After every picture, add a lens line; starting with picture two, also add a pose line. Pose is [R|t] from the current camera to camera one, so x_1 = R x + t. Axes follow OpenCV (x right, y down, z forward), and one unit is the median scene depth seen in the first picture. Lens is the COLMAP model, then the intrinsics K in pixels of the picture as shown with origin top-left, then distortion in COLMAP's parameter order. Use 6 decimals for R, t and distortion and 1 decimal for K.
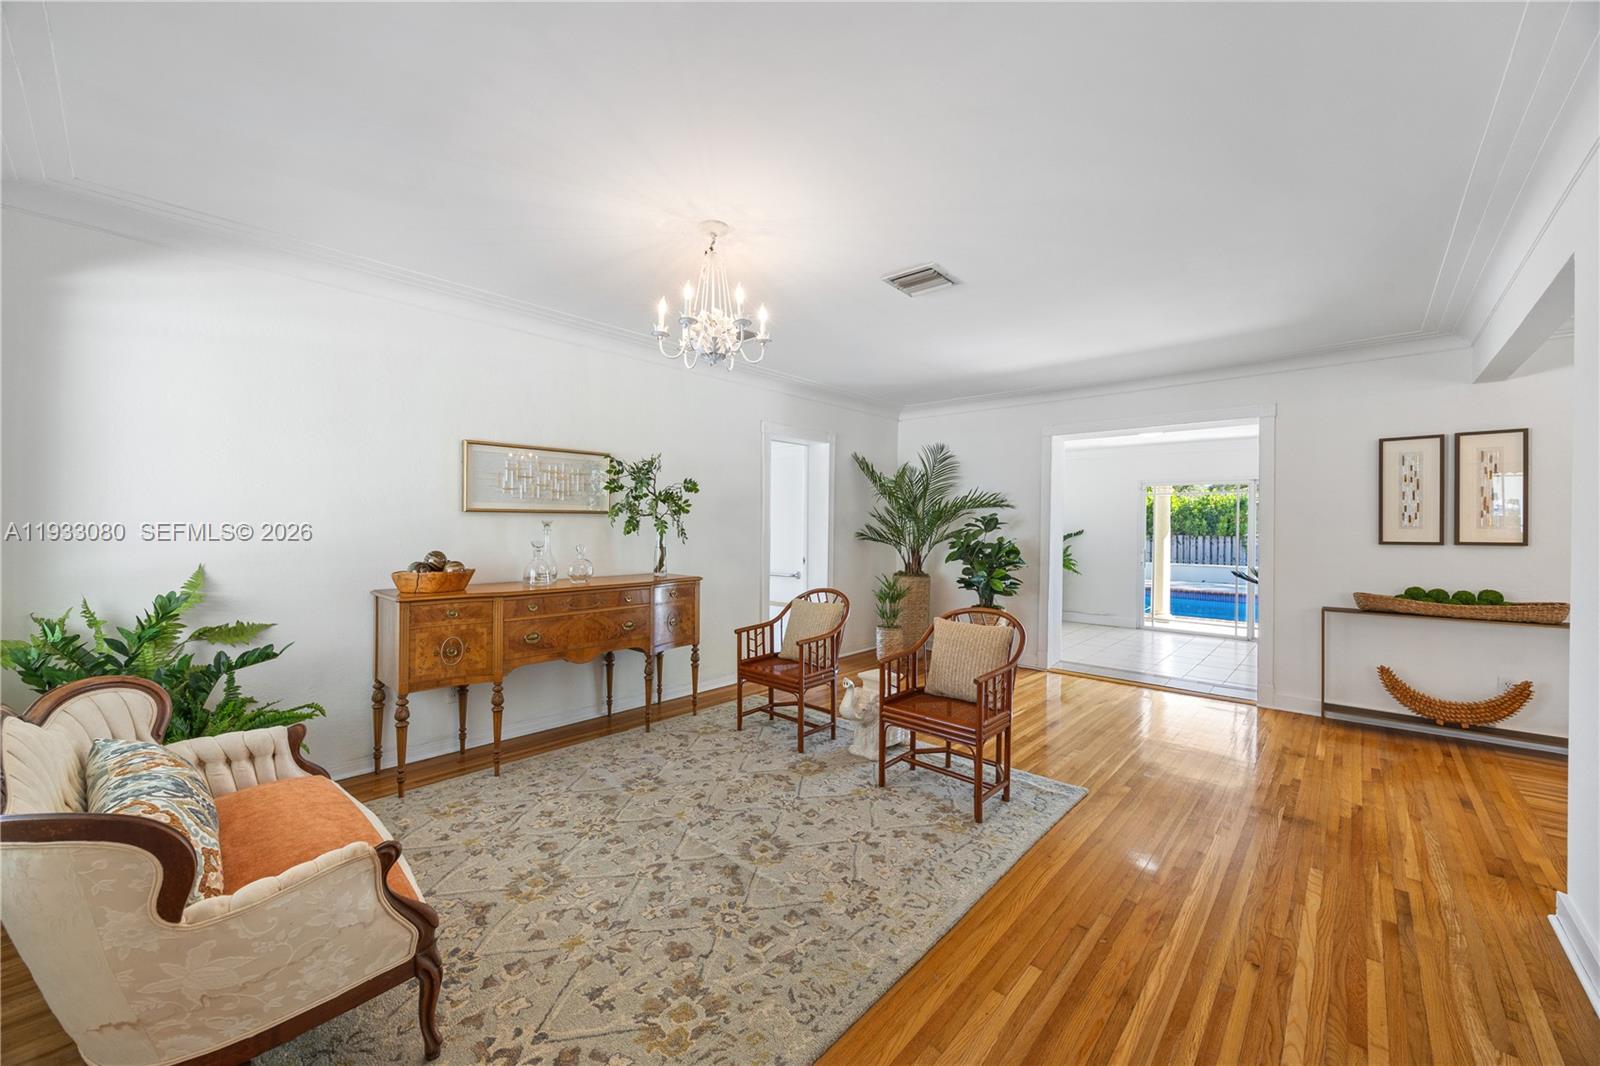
lens RADIAL K [[608.0, 0, 798.0], [0, 608.0, 524.5], [0, 0, 1]] dist [-0.002689, 0.000027]
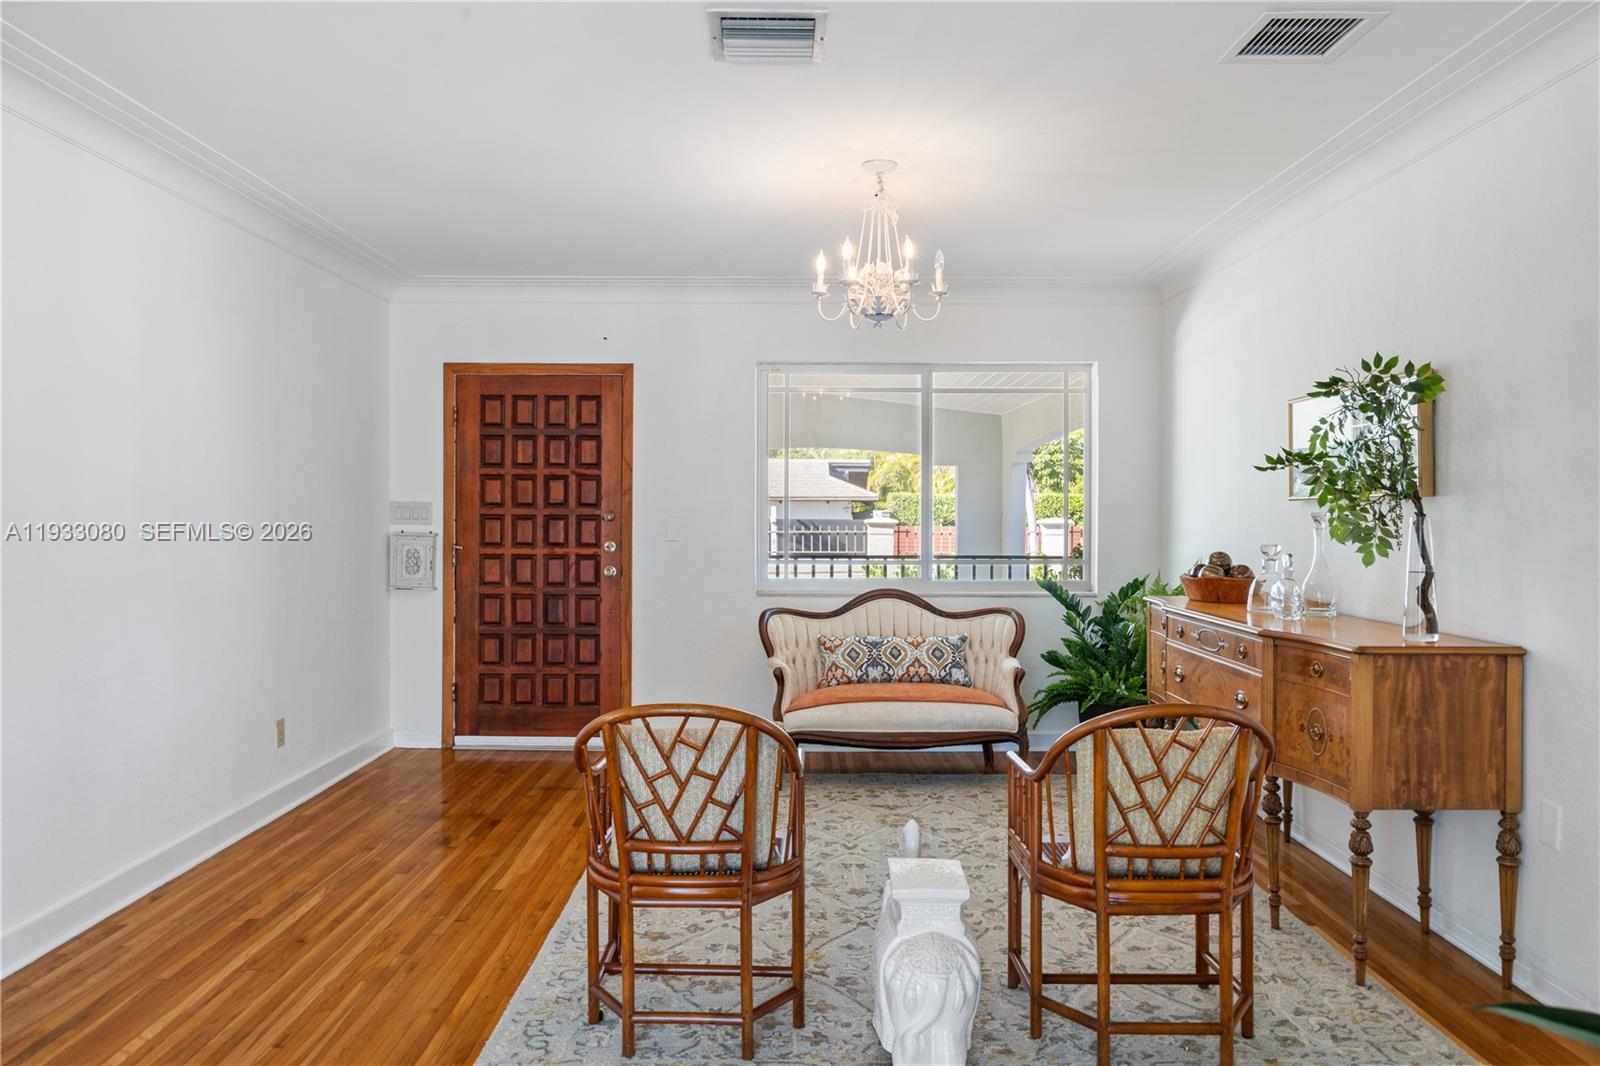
lens RADIAL K [[1062.4, 0, 800.0], [0, 1062.4, 533.0], [0, 0, 1]] dist [-0.006421, -0.001946]
pose [[-0.735030, 0.002032, -0.678031, 0.957335], [-0.007799, 0.999904, 0.011452, 0.007442], [0.677989, 0.013706, -0.734944, 2.047060]]
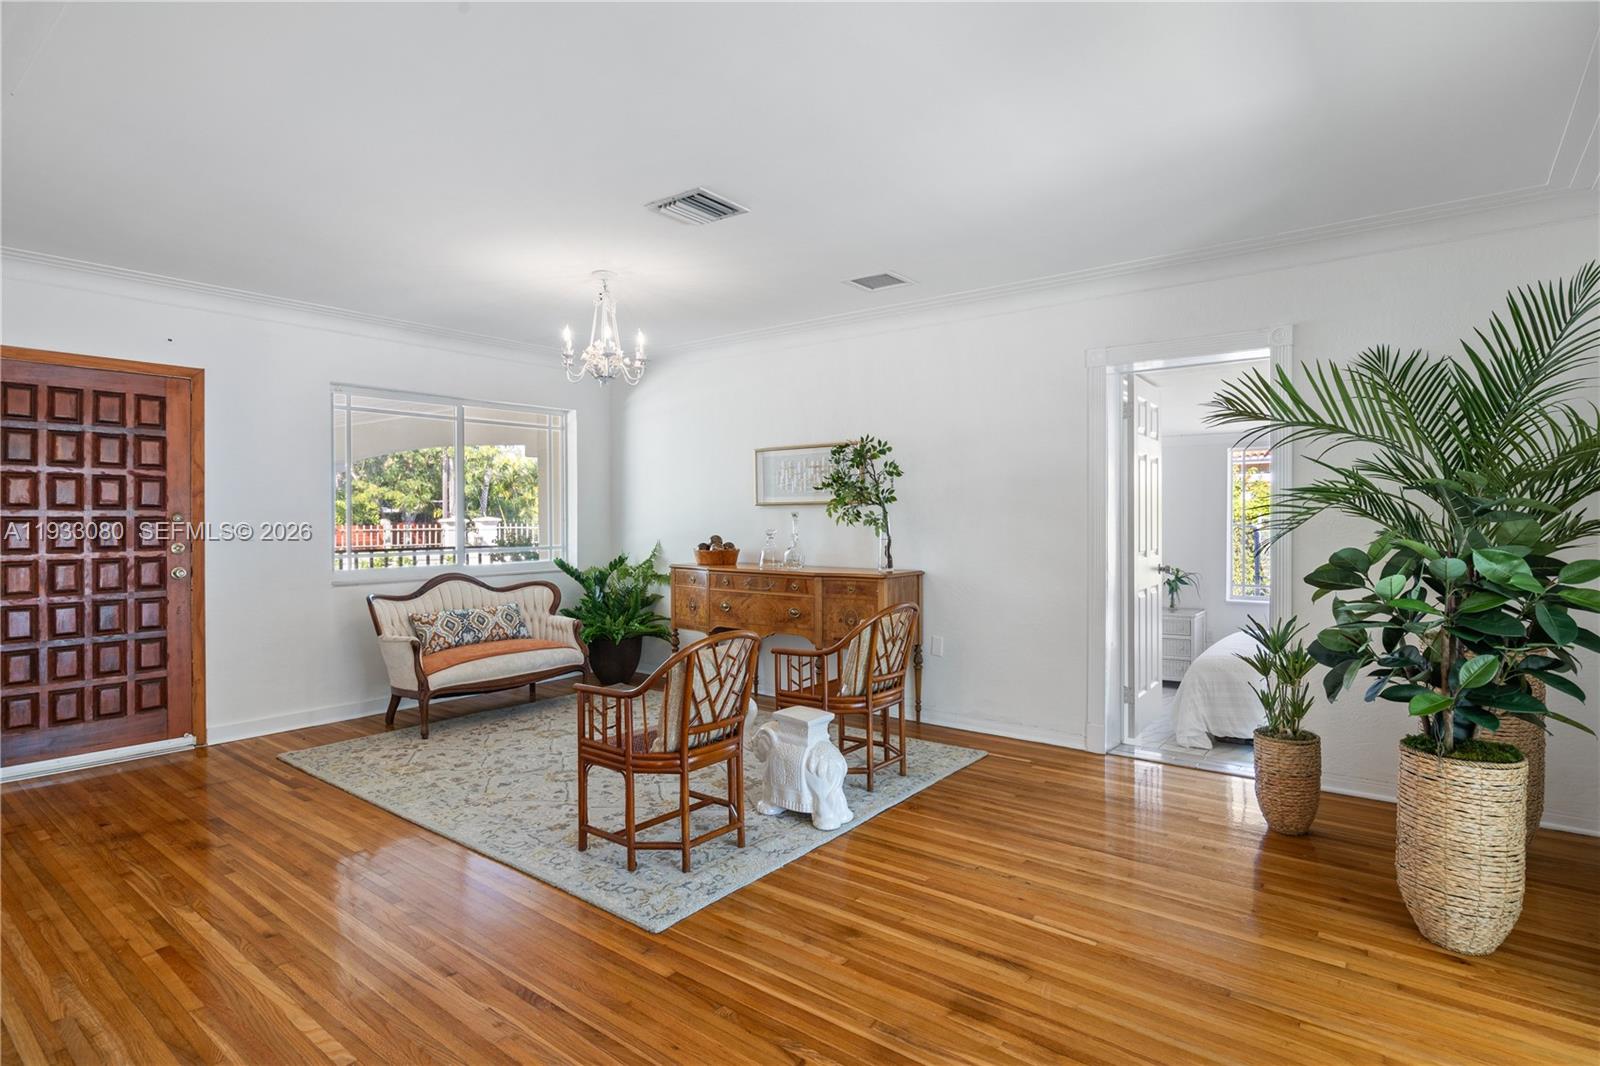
lens RADIAL K [[818.0, 0, 795.7], [0, 818.0, 519.5], [0, 0, 1]] dist [-0.018401, 0.000422]
pose [[0.078429, -0.002350, -0.996917, 1.568200], [0.005520, 0.999983, -0.001923, 0.015181], [0.996904, -0.005352, 0.078440, 1.274852]]
